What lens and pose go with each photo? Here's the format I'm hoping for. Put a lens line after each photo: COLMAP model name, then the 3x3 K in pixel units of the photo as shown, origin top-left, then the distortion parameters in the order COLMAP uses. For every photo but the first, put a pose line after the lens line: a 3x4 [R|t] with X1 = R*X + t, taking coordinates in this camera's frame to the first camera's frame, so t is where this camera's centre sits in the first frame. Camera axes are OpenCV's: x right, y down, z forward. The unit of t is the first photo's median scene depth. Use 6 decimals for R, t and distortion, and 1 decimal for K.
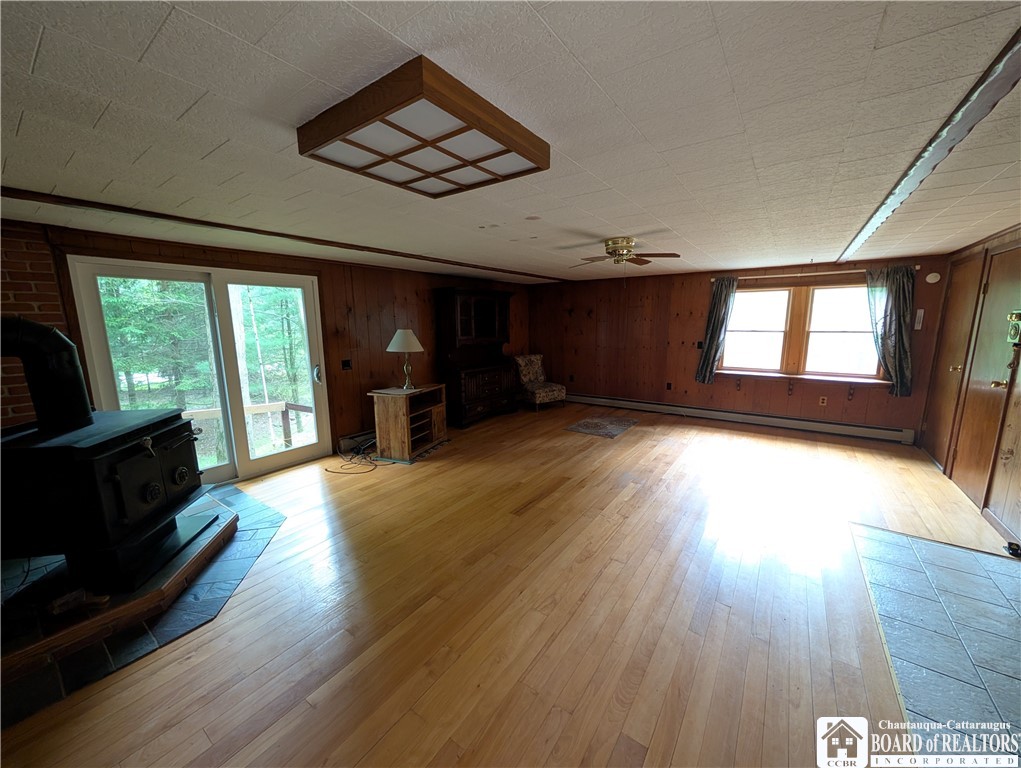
lens RADIAL K [[389.1, 0, 511.3], [0, 389.1, 383.8], [0, 0, 1]] dist [-0.001232, 0.000004]
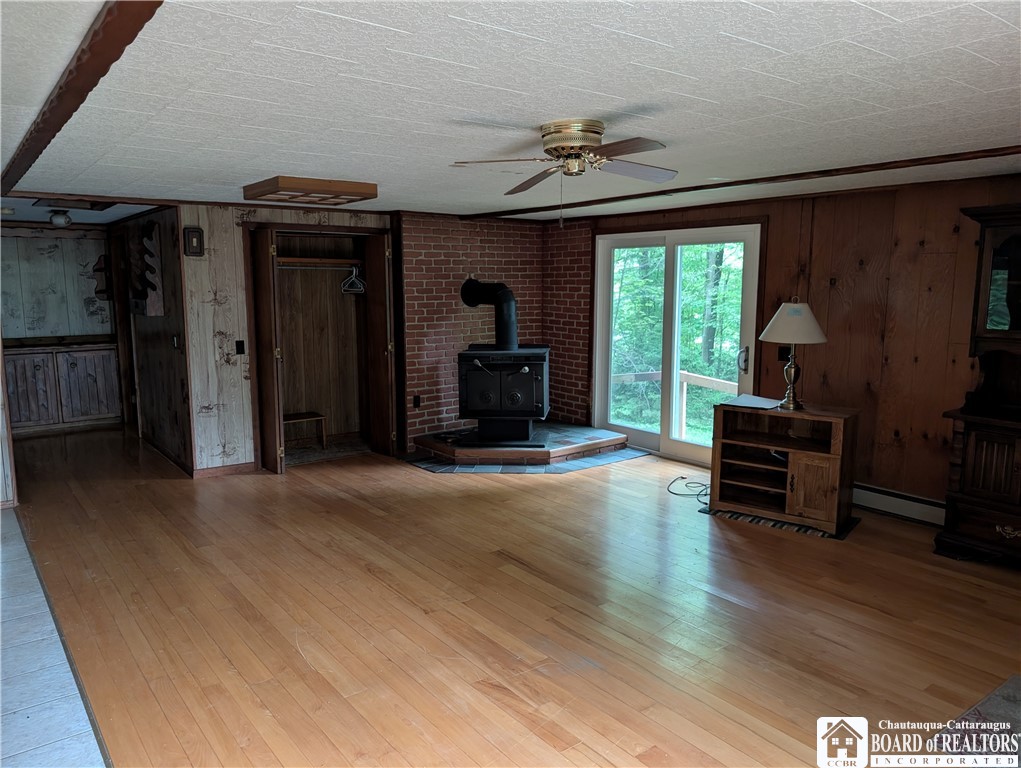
lens RADIAL K [[733.0, 0, 514.5], [0, 733.0, 384.2], [0, 0, 1]] dist [0.025965, -0.018327]
pose [[-0.285718, 0.143444, -0.947517, 0.881909], [-0.150685, 0.969710, 0.192242, -0.171108], [0.946393, 0.197704, -0.255448, 0.913236]]
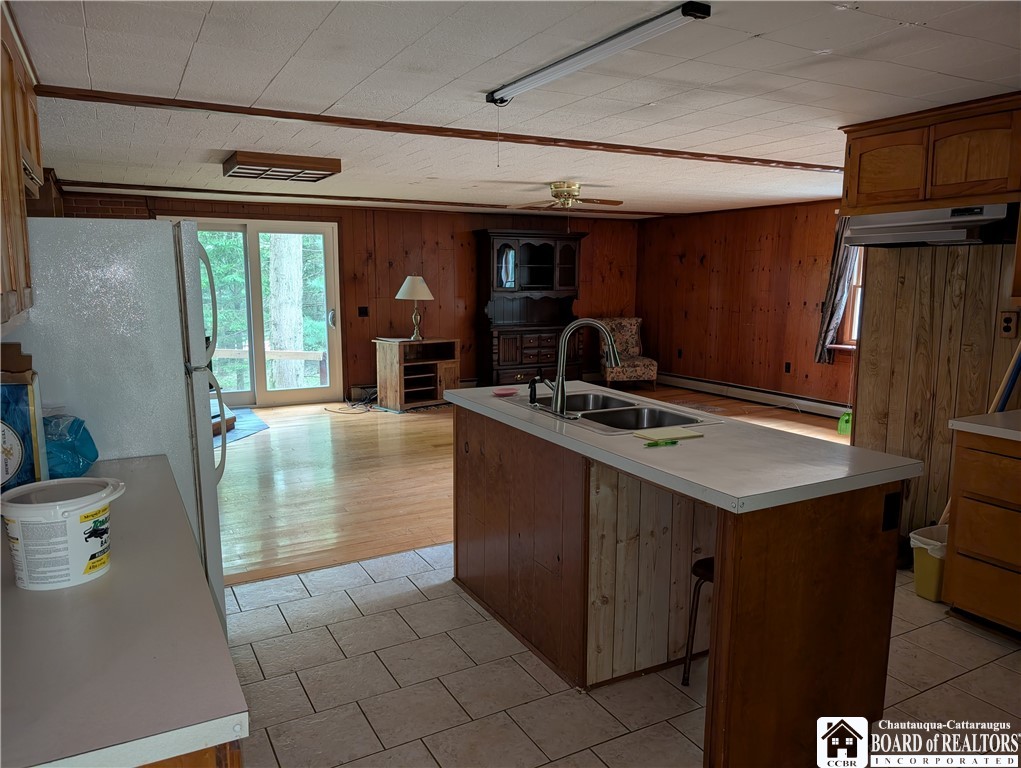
lens RADIAL K [[733.0, 0, 512.6], [0, 733.0, 386.6], [0, 0, 1]] dist [0.025965, -0.018327]
pose [[0.900438, 0.077353, -0.428051, 0.726642], [-0.081470, 0.996638, 0.008722, 0.093180], [0.427287, 0.027020, 0.903712, -0.504918]]
